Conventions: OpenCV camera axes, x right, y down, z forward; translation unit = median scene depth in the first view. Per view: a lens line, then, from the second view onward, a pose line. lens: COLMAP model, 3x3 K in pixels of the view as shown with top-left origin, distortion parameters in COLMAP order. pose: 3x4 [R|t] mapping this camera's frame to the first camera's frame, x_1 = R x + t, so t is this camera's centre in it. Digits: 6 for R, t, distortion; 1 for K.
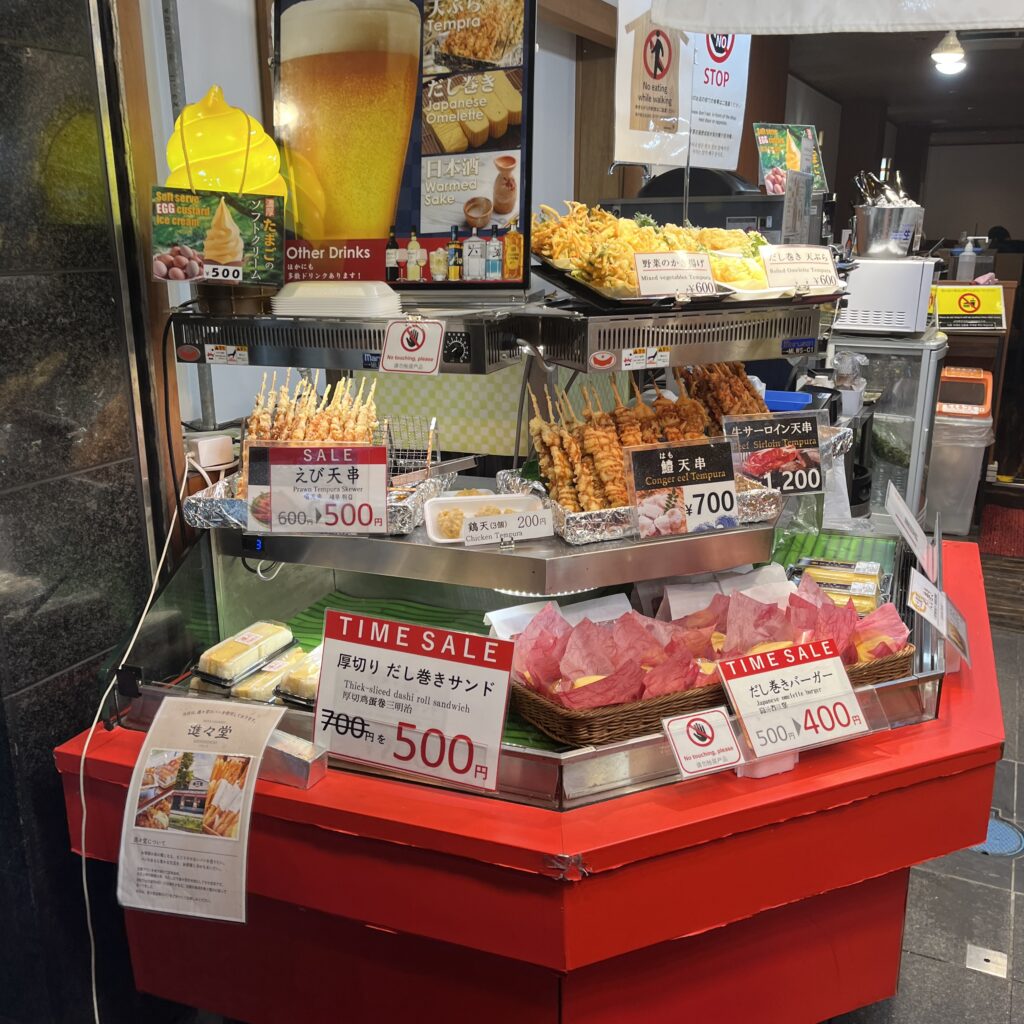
lens RADIAL K [[1041.7, 0, 510.2], [0, 1041.7, 514.9], [0, 0, 1]] dist [0.035665, 0.000000]
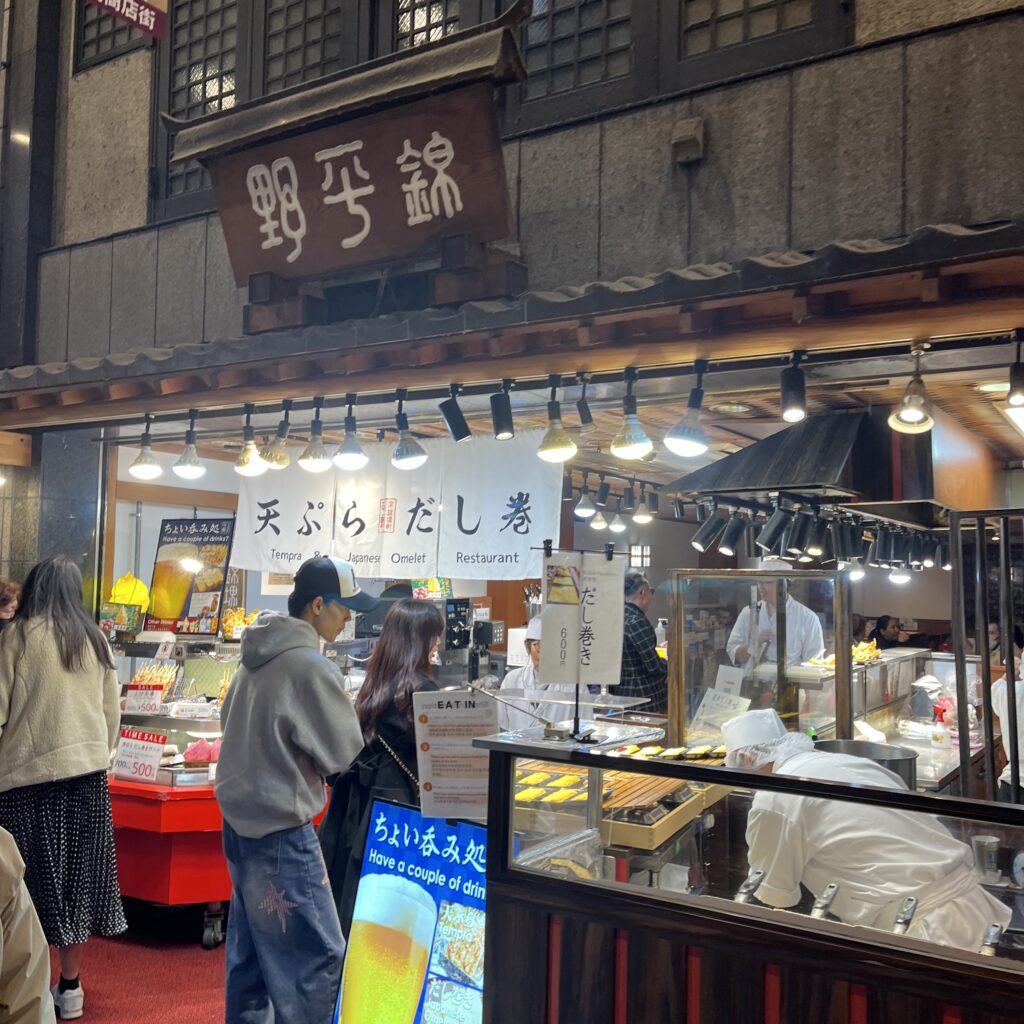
lens RADIAL K [[1041.7, 0, 513.6], [0, 1041.7, 510.3], [0, 0, 1]] dist [0.035665, 0.000000]
pose [[0.991868, 0.021359, -0.125466, 1.261028], [-0.061776, 0.942695, -0.327886, 0.391283], [0.111273, 0.332970, 0.936349, -1.908174]]
